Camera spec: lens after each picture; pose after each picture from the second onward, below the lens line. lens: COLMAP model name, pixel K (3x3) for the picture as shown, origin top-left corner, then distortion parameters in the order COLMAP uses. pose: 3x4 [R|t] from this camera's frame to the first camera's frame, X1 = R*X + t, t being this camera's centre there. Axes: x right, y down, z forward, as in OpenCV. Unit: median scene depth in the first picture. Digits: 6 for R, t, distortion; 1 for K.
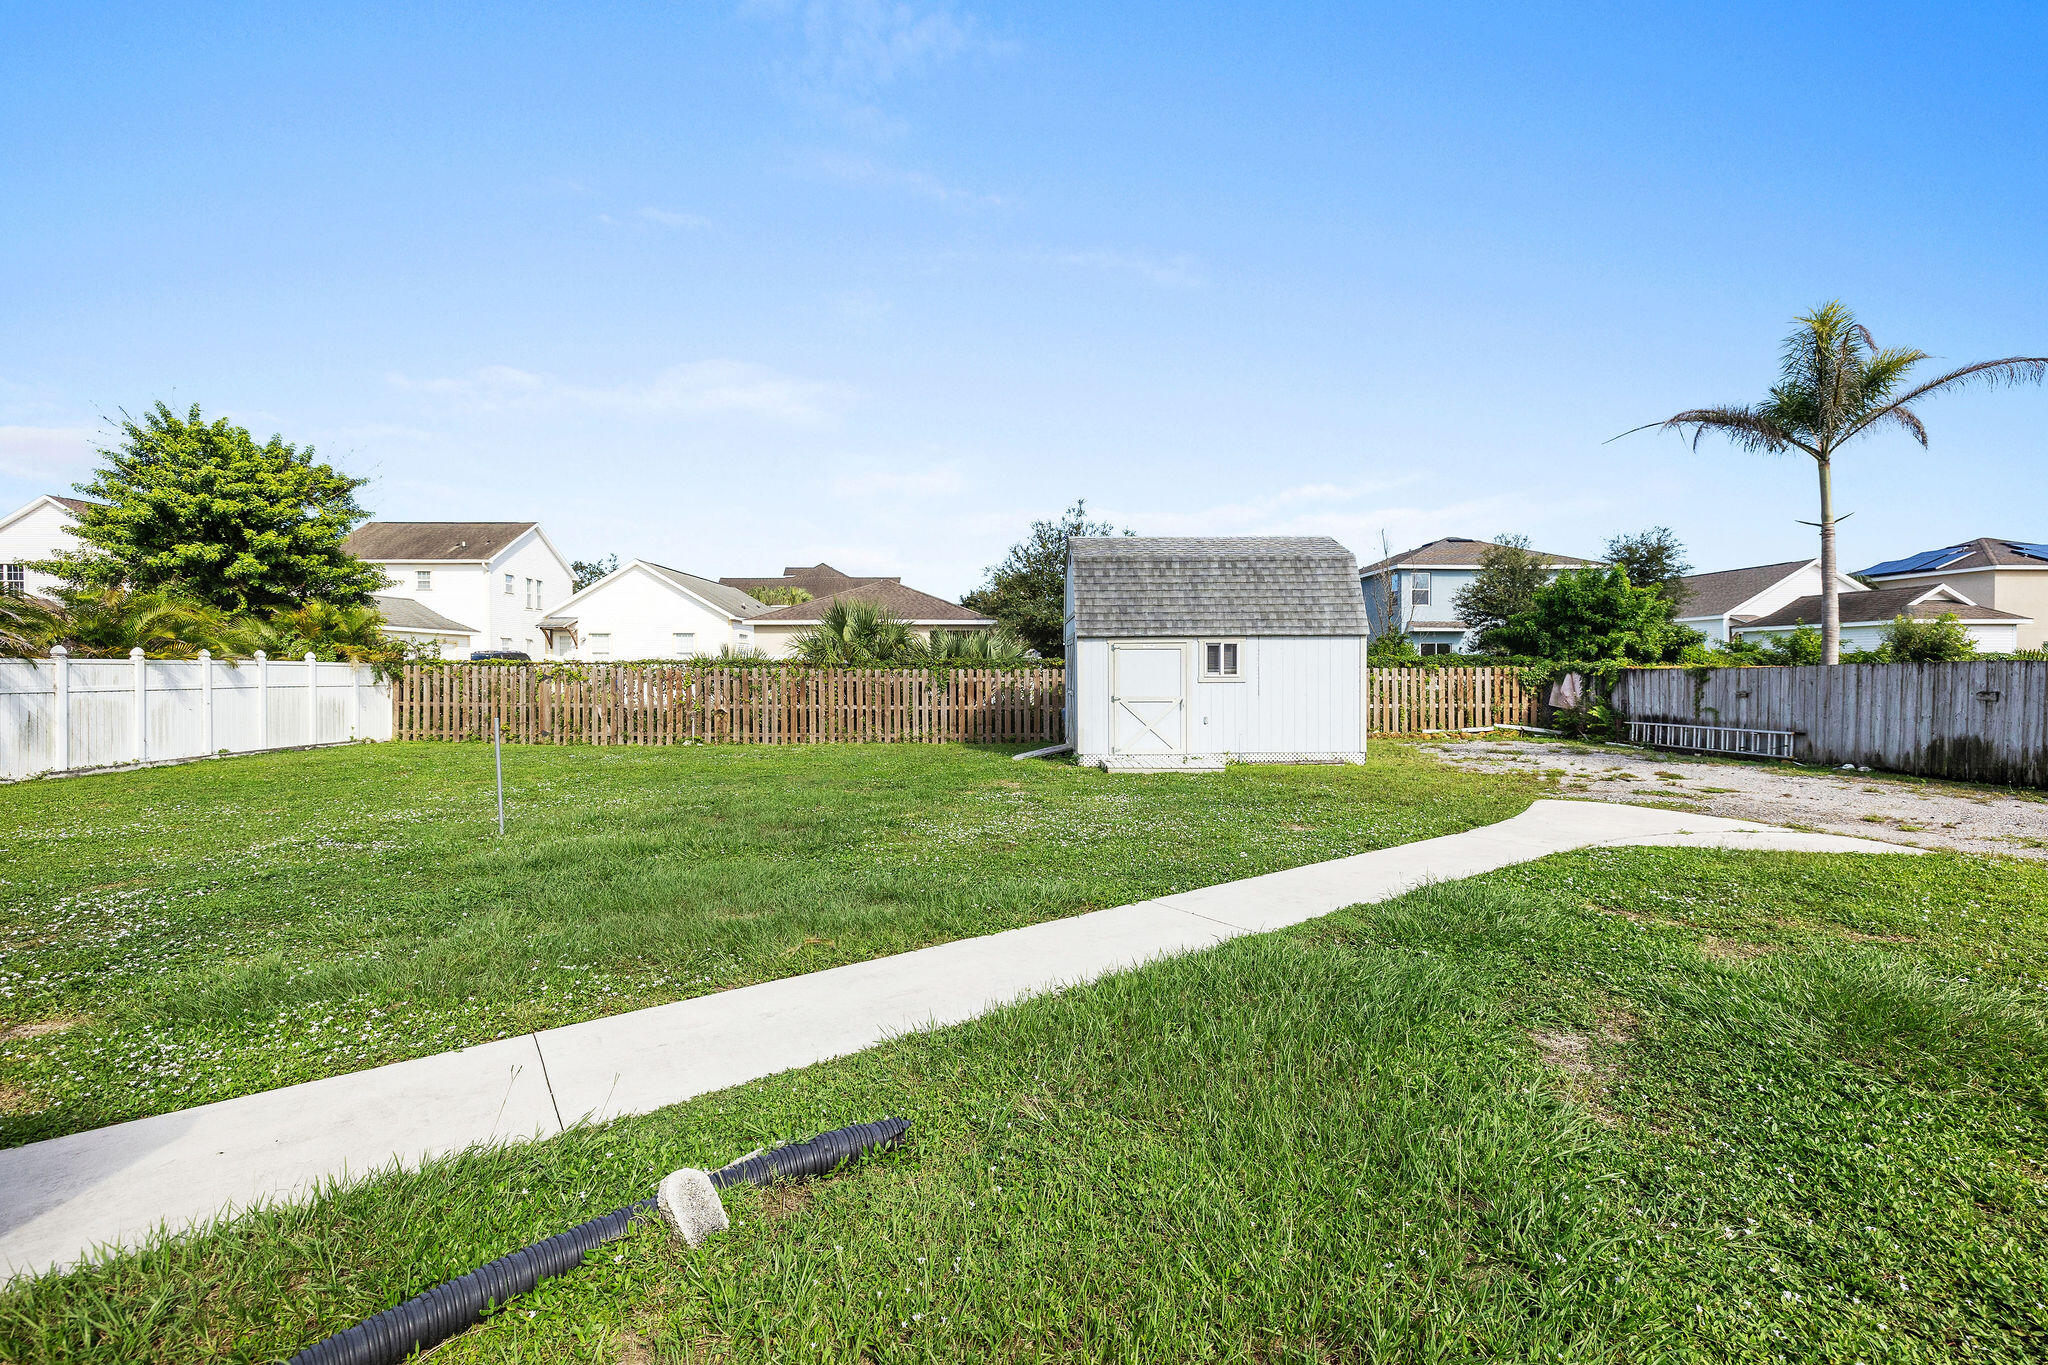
lens RADIAL K [[863.9, 0, 1033.5], [0, 863.9, 681.1], [0, 0, 1]] dist [0.000861, 0.000050]
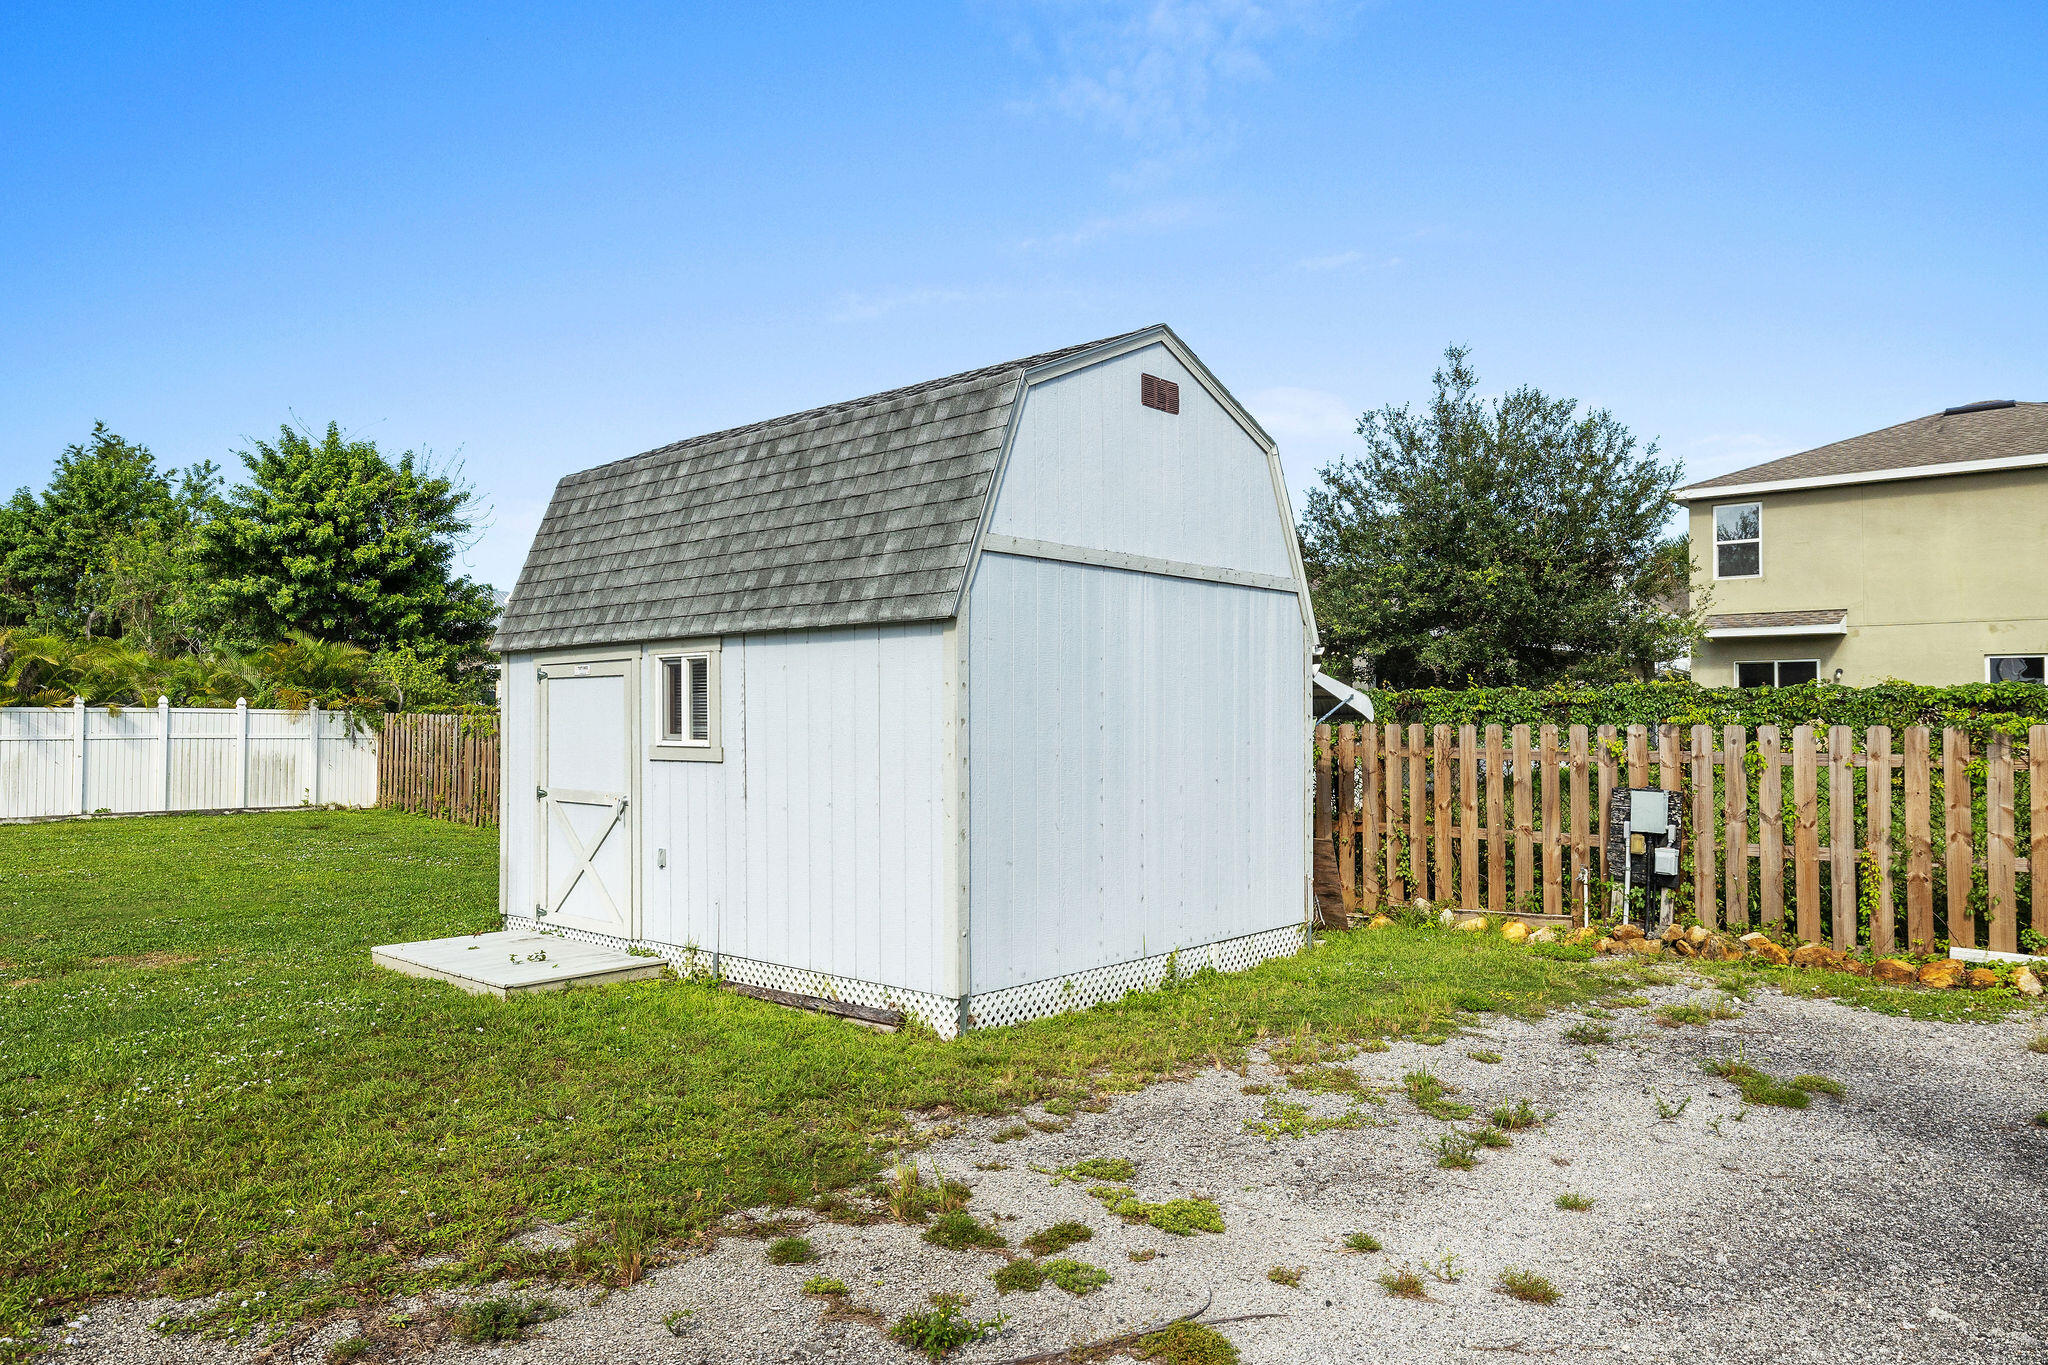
lens RADIAL K [[1344.8, 0, 1047.1], [0, 1344.8, 683.1], [0, 0, 1]] dist [0.000088, 0.001984]
pose [[0.742117, -0.013591, -0.670132, 0.584144], [-0.012184, 0.999356, -0.033760, -0.011789], [0.670160, 0.033219, 0.741473, 0.532416]]
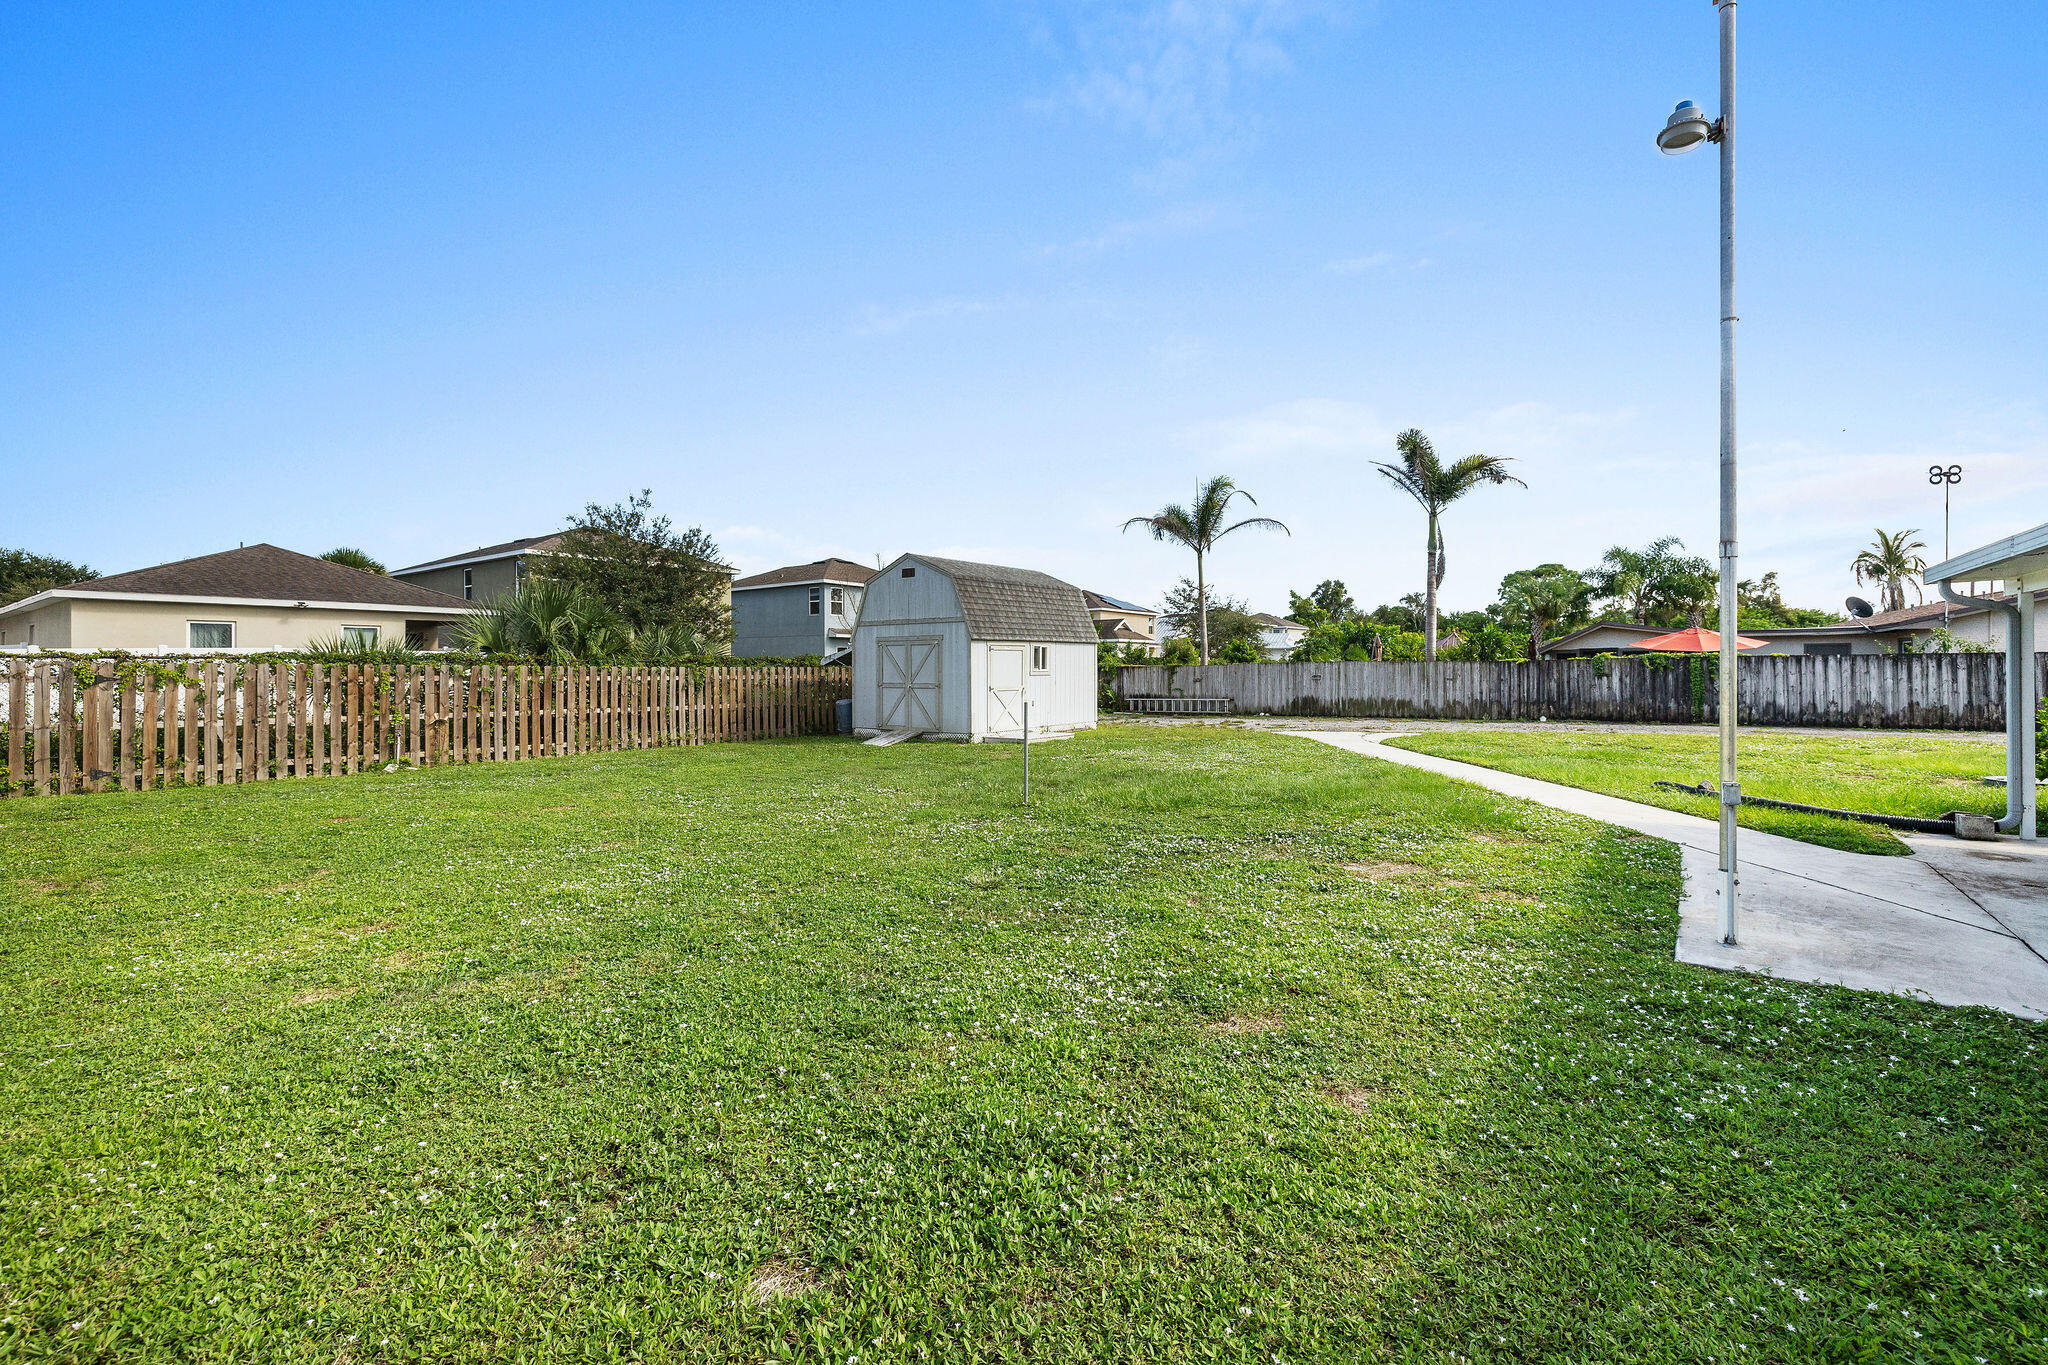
lens RADIAL K [[863.9, 0, 1033.5], [0, 863.9, 681.1], [0, 0, 1]] dist [0.000861, 0.000050]
pose [[0.611843, -0.012577, 0.790880, -0.694491], [0.015534, 0.999872, 0.003883, 0.004317], [-0.790827, 0.009910, 0.611960, 0.137054]]
